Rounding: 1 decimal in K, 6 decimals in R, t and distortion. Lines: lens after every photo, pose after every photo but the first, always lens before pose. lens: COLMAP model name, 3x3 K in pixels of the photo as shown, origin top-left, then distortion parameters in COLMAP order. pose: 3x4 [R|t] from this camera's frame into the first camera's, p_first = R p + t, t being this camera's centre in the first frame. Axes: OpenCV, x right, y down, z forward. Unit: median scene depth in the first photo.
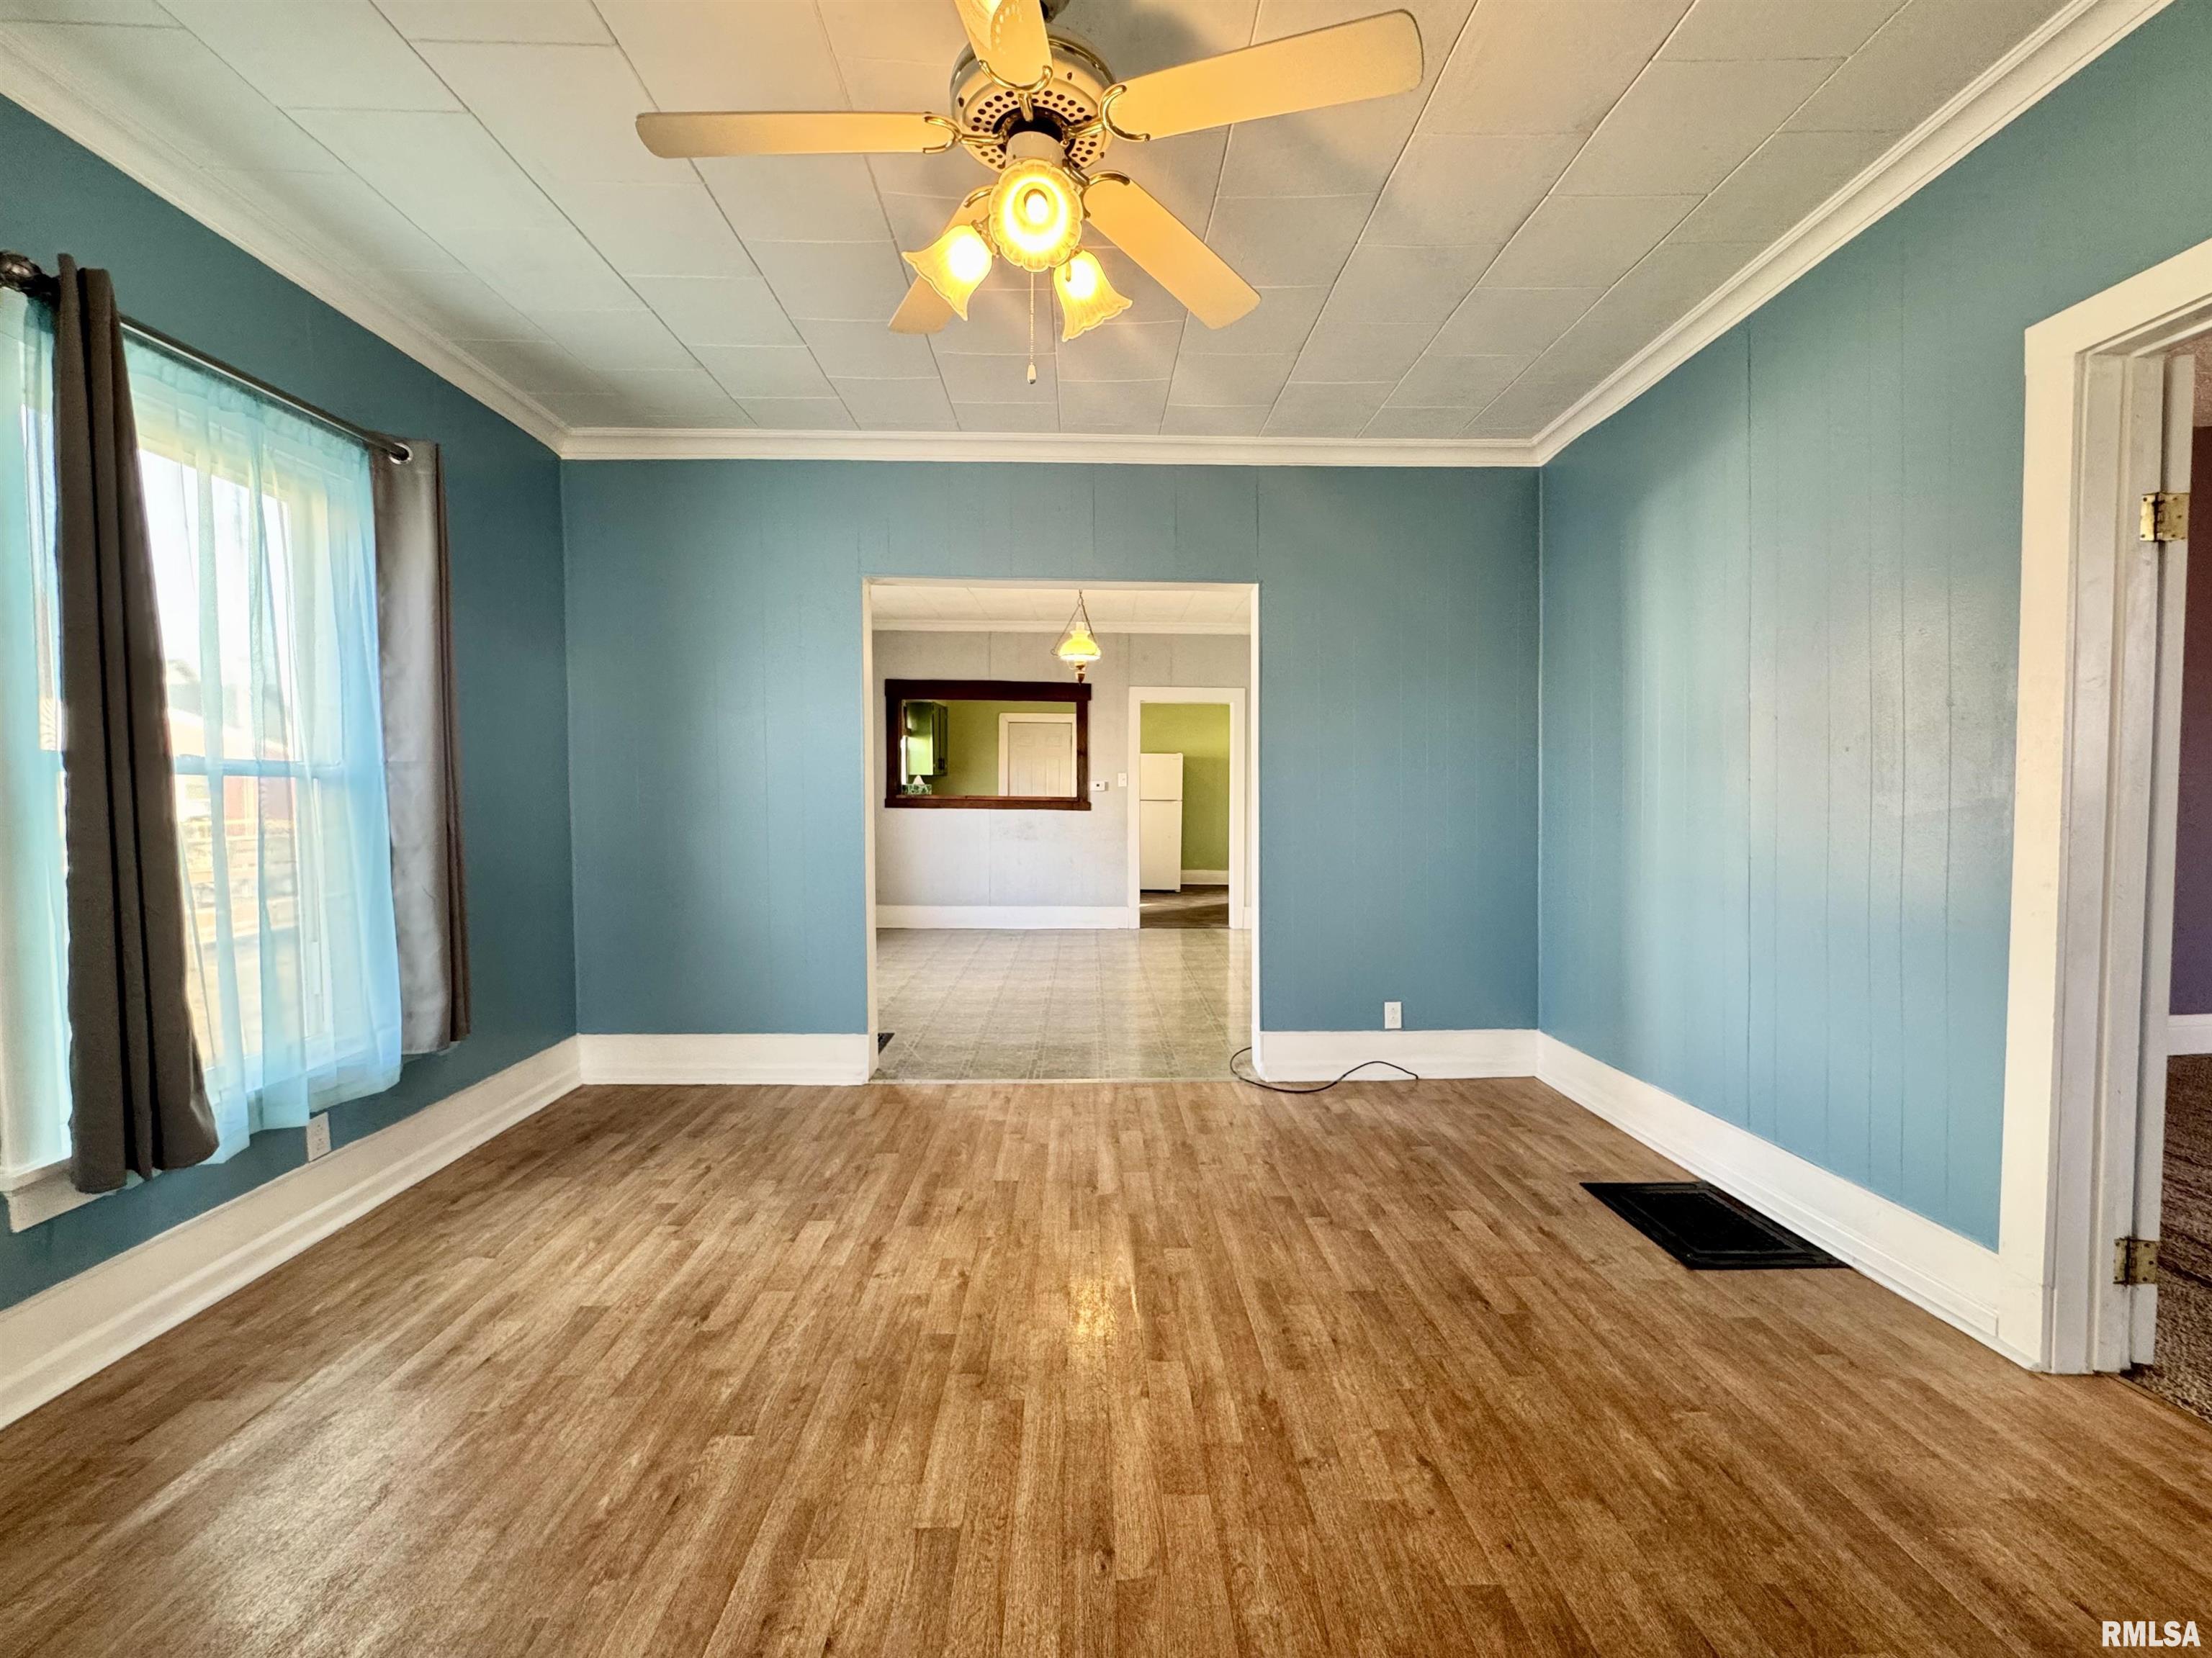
lens RADIAL K [[869.9, 0, 1111.8], [0, 869.9, 834.2], [0, 0, 1]] dist [-0.008548, 0.000451]
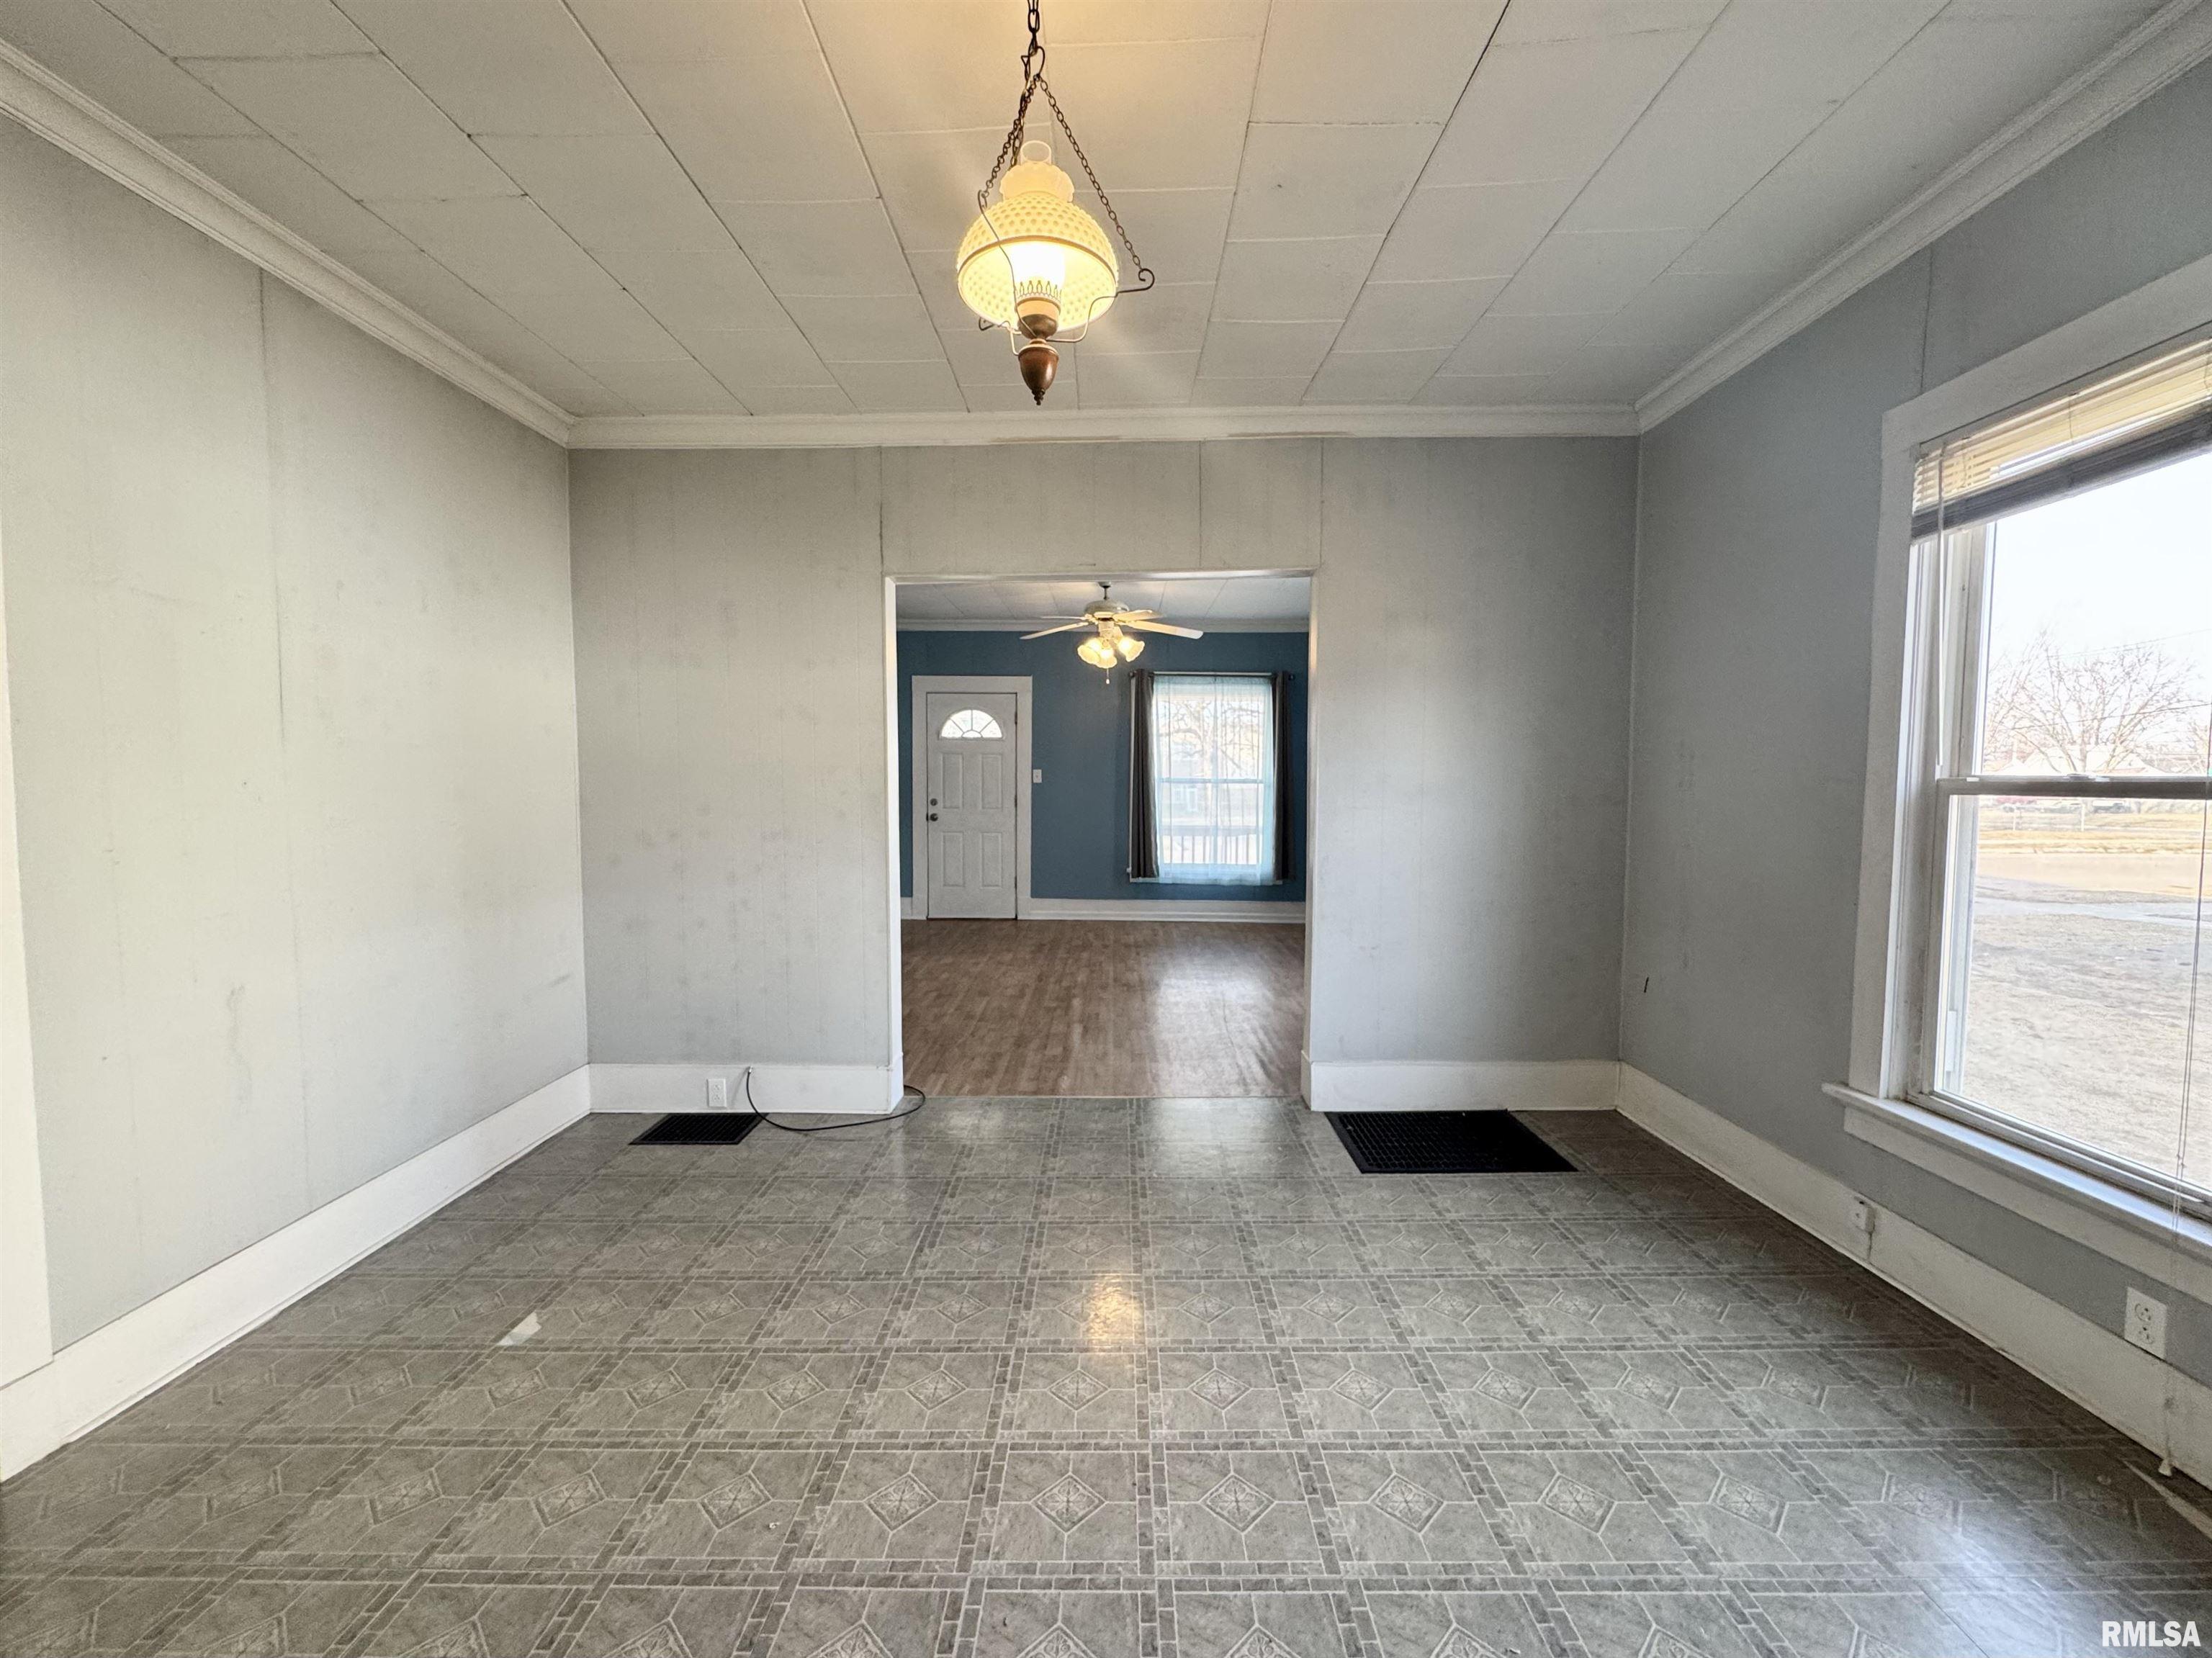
lens RADIAL K [[869.9, 0, 1110.0], [0, 869.9, 824.6], [0, 0, 1]] dist [-0.008548, 0.000451]
pose [[-0.999419, -0.013528, 0.031269, -0.120416], [-0.010864, 0.996419, 0.083846, -0.145303], [-0.032292, 0.083458, -0.995988, 2.676493]]
